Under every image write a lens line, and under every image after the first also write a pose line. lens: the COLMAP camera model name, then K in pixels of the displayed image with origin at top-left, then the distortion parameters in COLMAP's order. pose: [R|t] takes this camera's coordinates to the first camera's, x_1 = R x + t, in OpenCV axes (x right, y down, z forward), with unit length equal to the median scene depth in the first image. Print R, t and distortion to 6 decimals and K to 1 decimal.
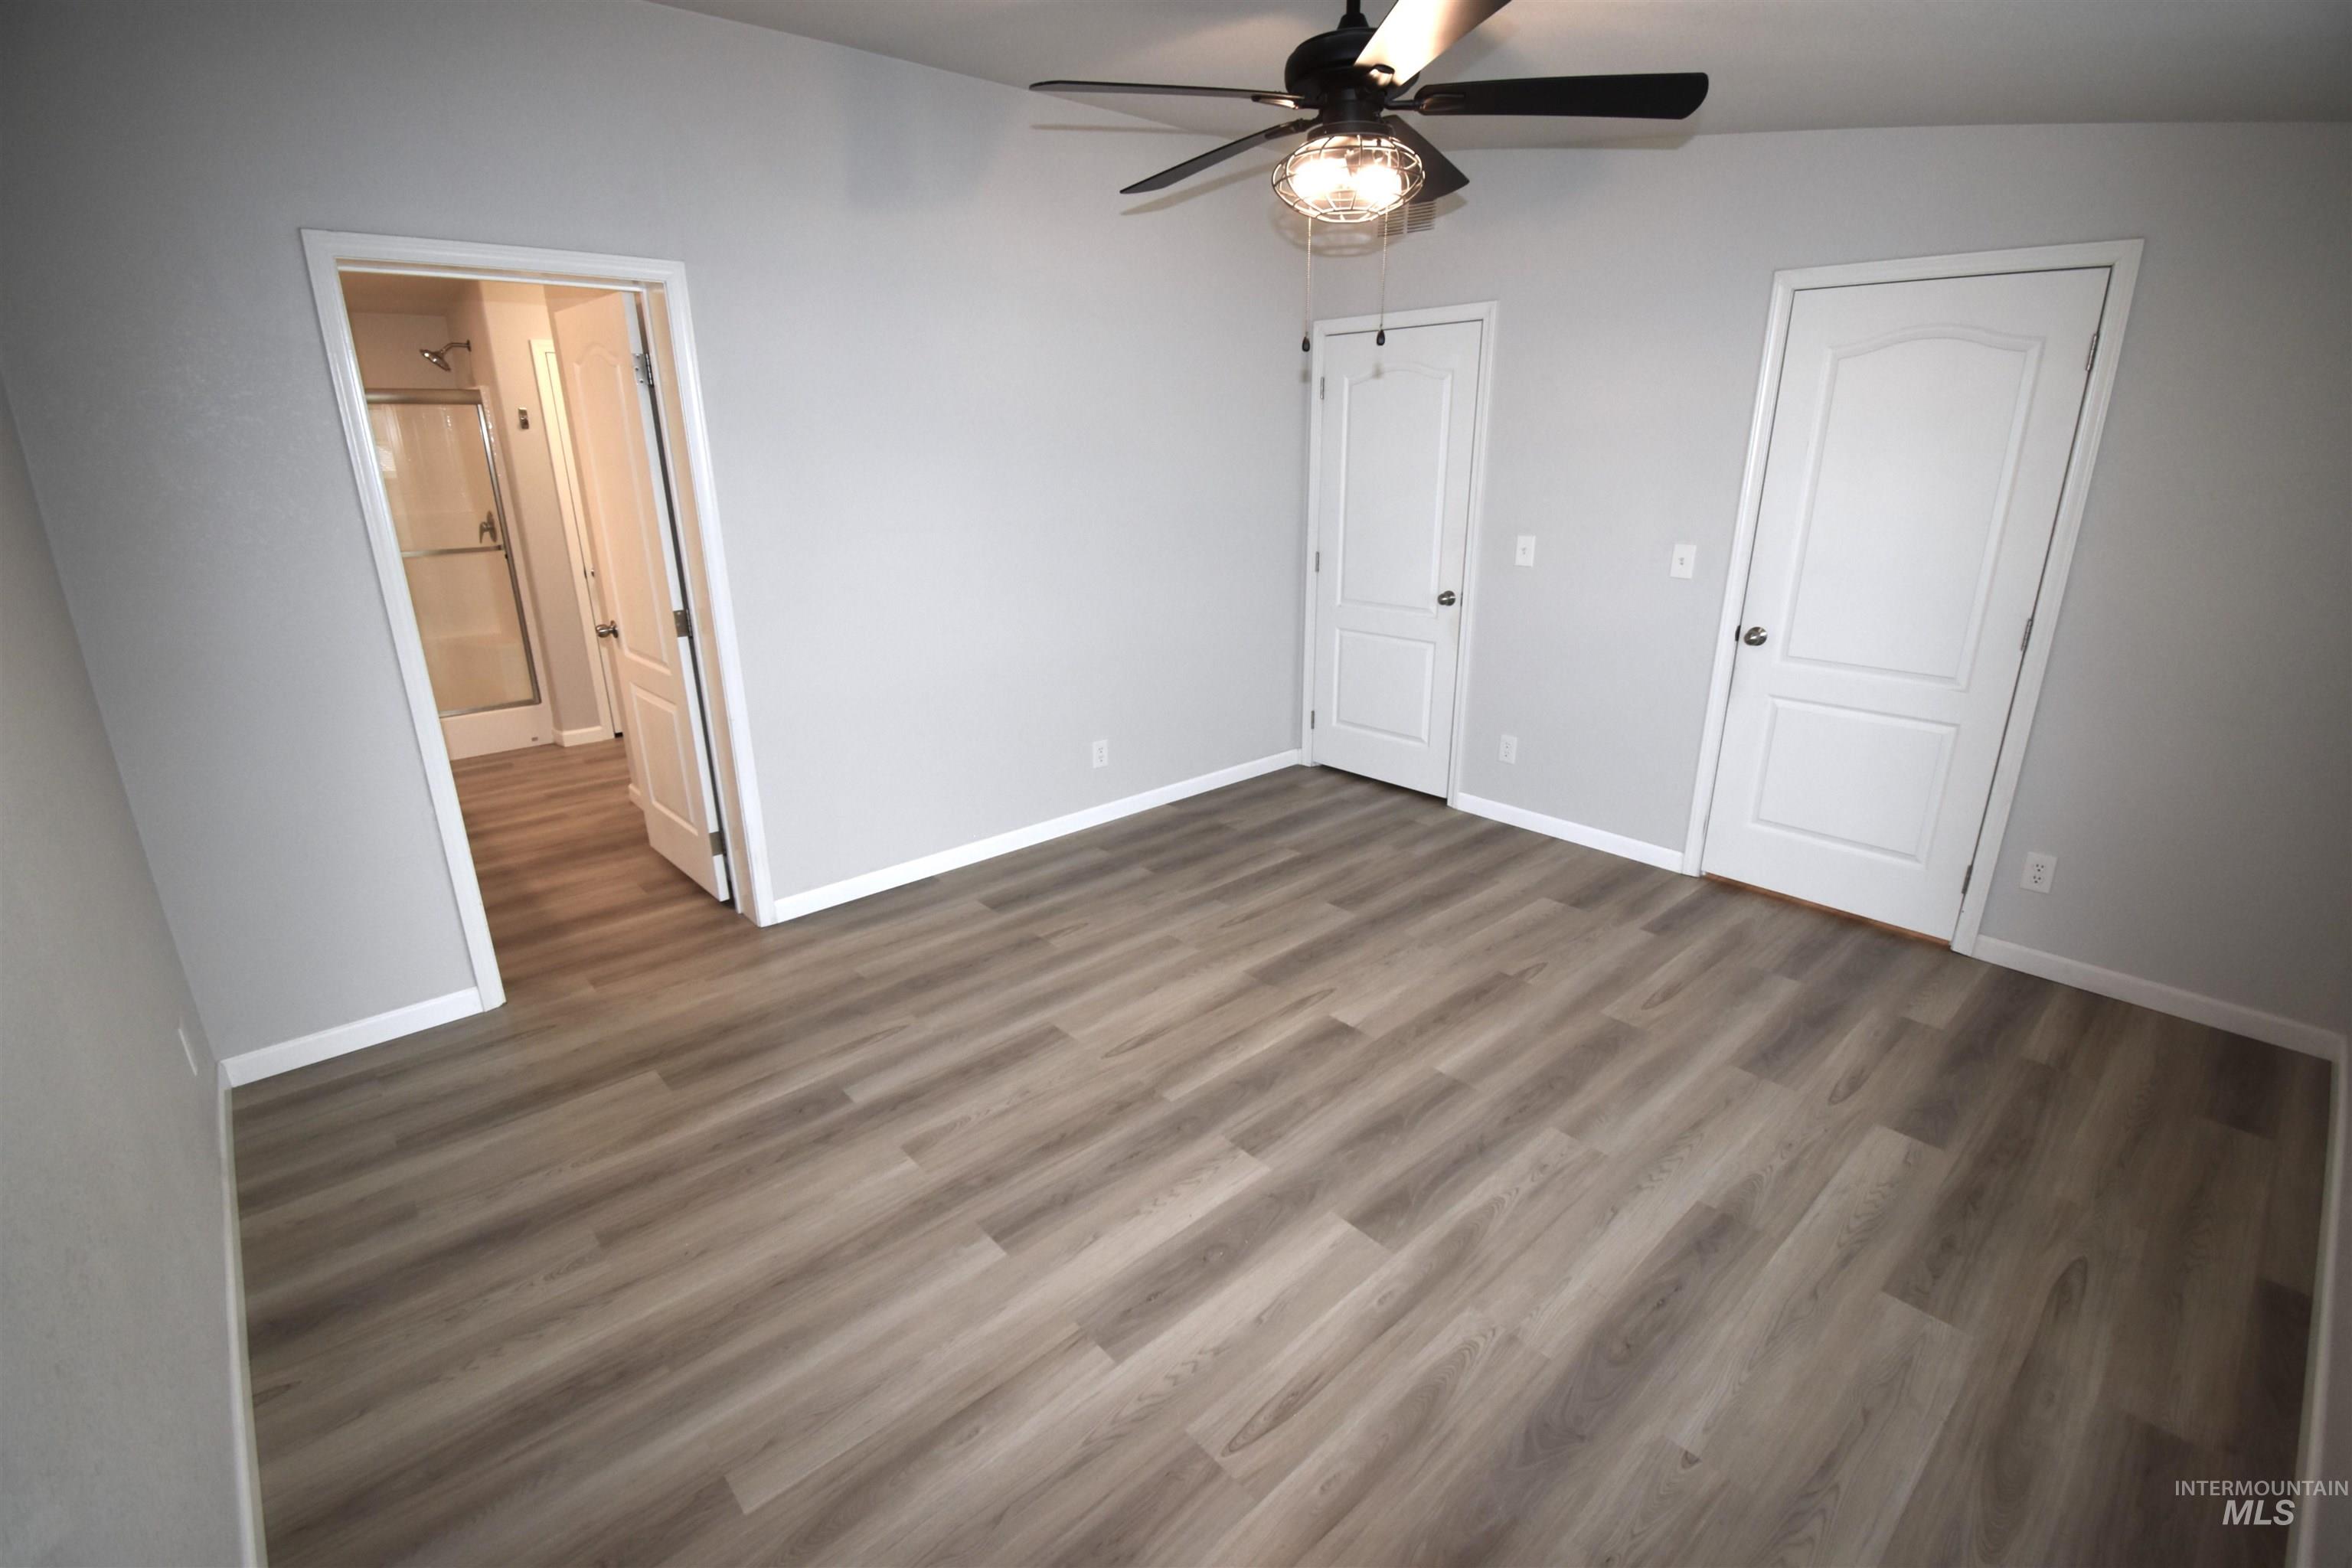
lens RADIAL K [[1042.1, 0, 1182.8], [0, 1042.1, 777.7], [0, 0, 1]] dist [0.019523, -0.026077]
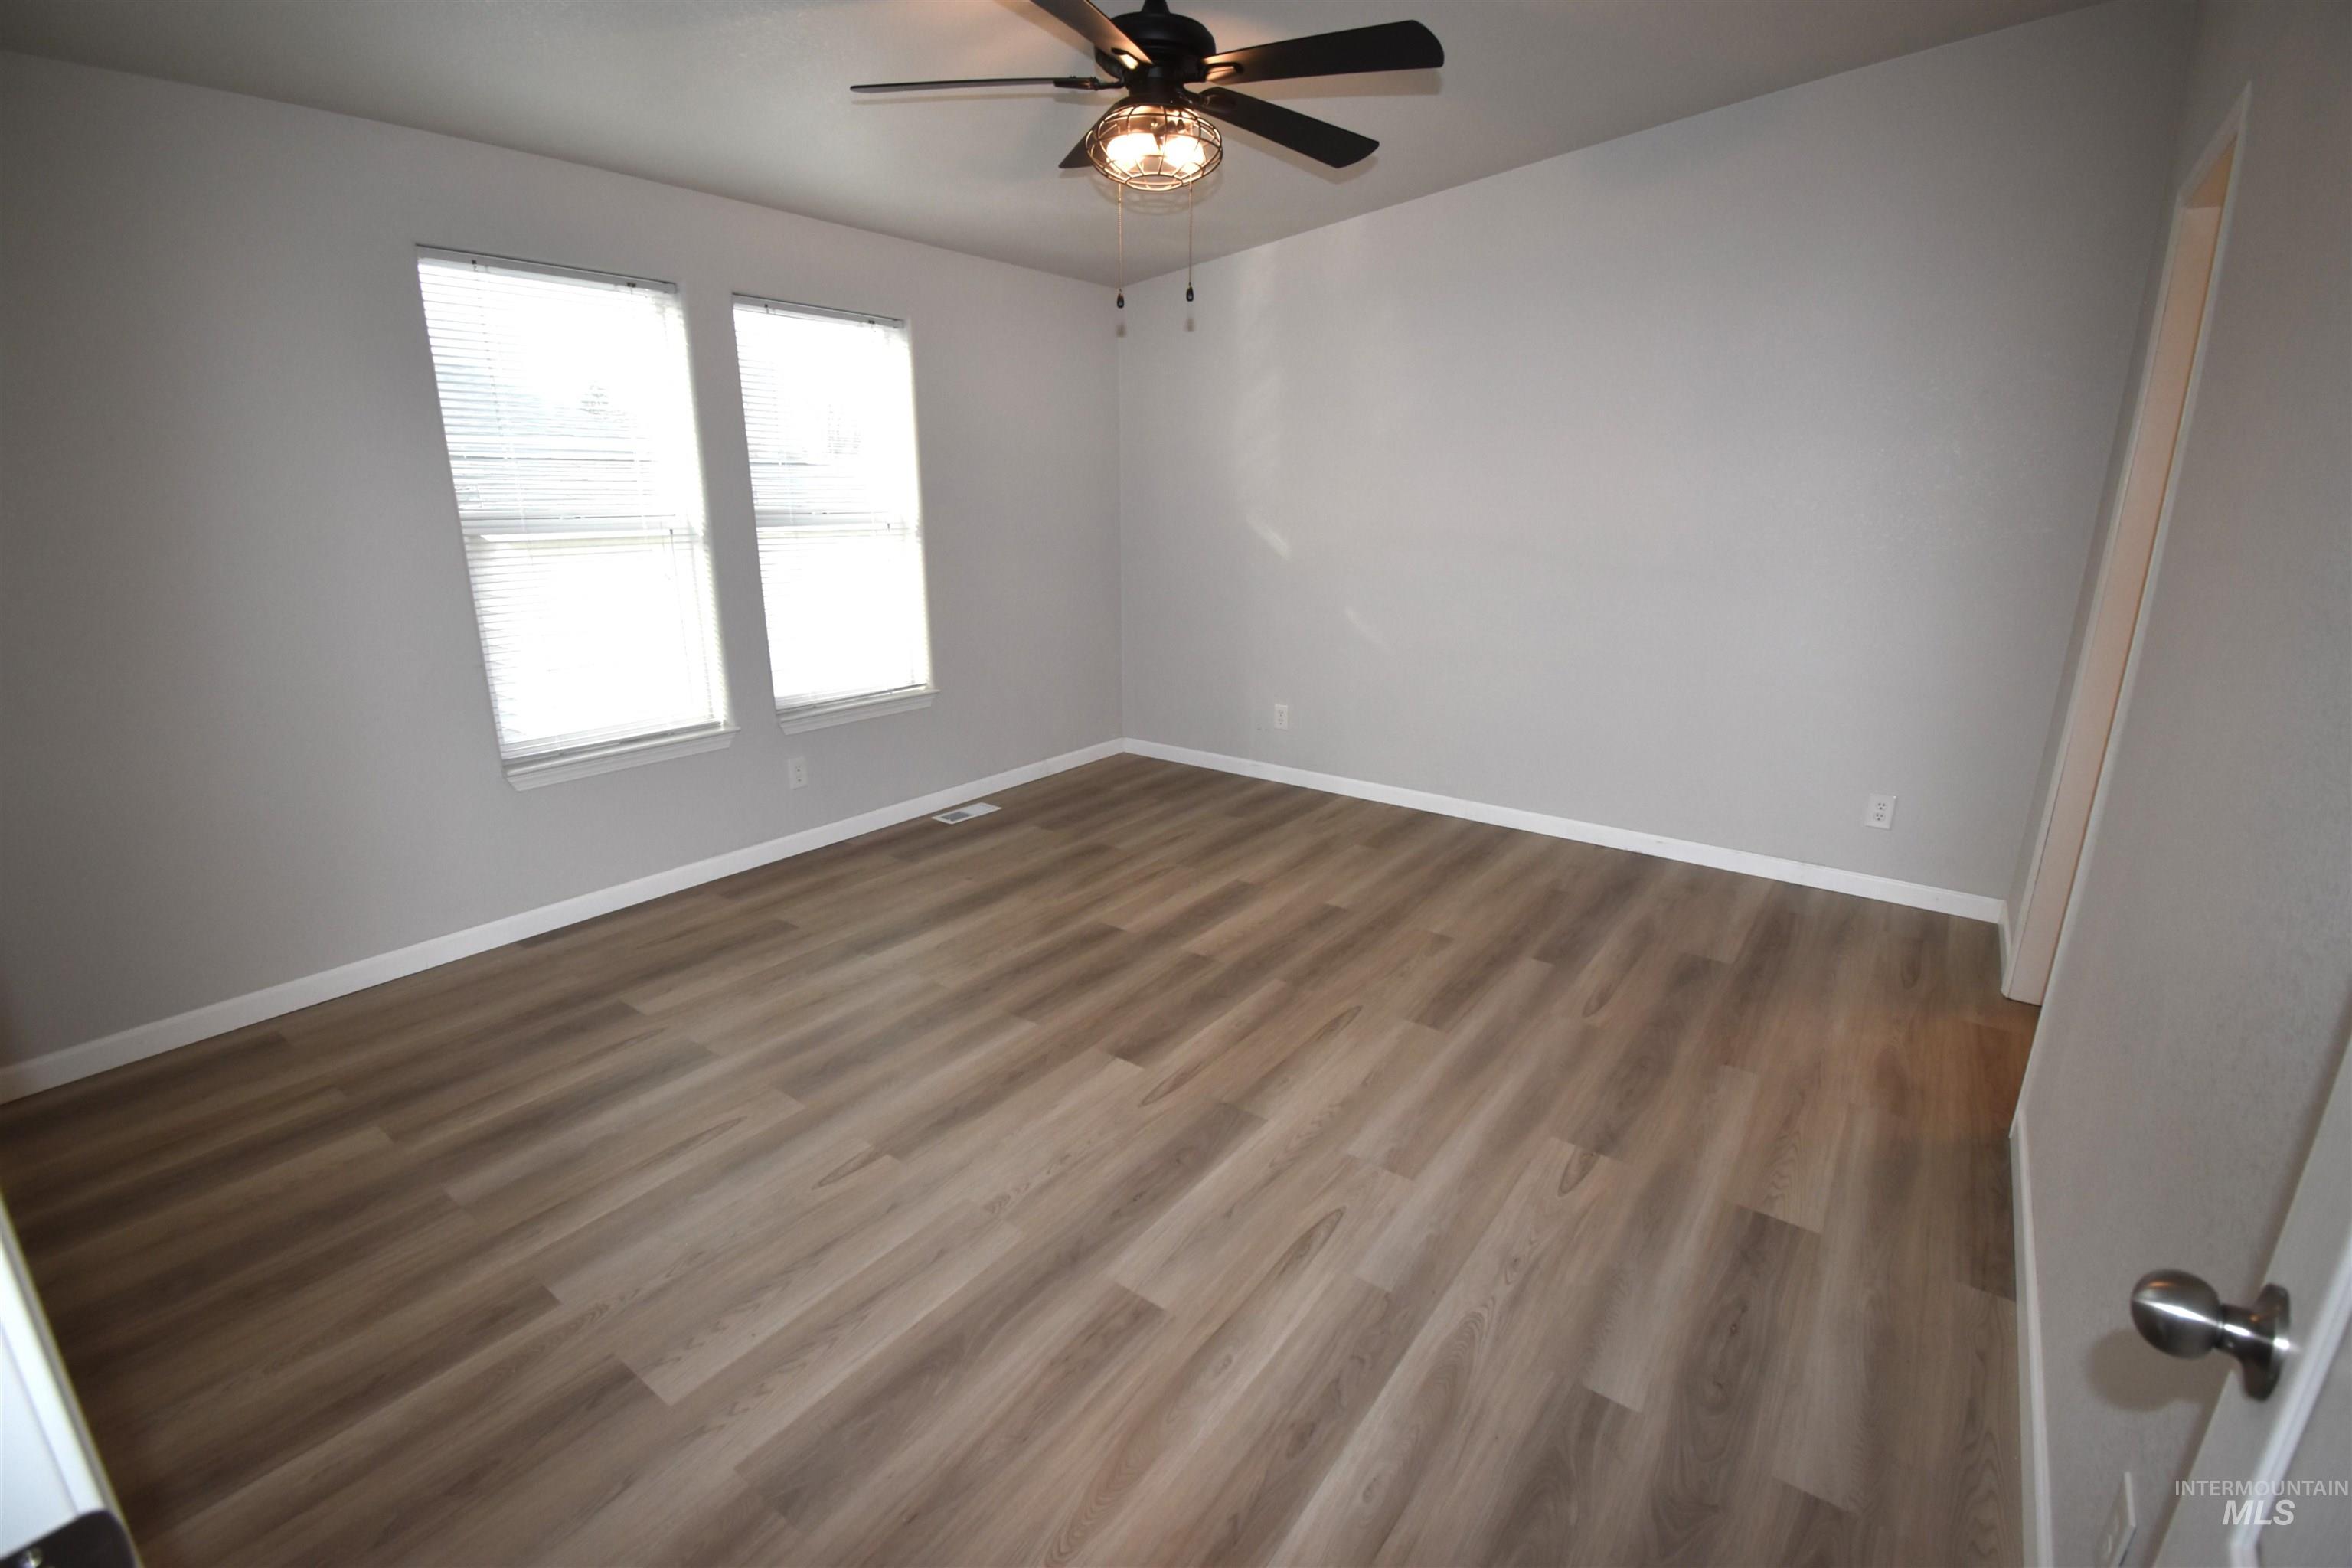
lens RADIAL K [[1042.1, 0, 1182.8], [0, 1042.1, 777.7], [0, 0, 1]] dist [0.019523, -0.026077]
pose [[-0.979238, 0.054910, -0.195137, 0.268139], [-0.062574, 0.833730, 0.548615, -0.444602], [0.192816, 0.549435, -0.812984, 1.597908]]
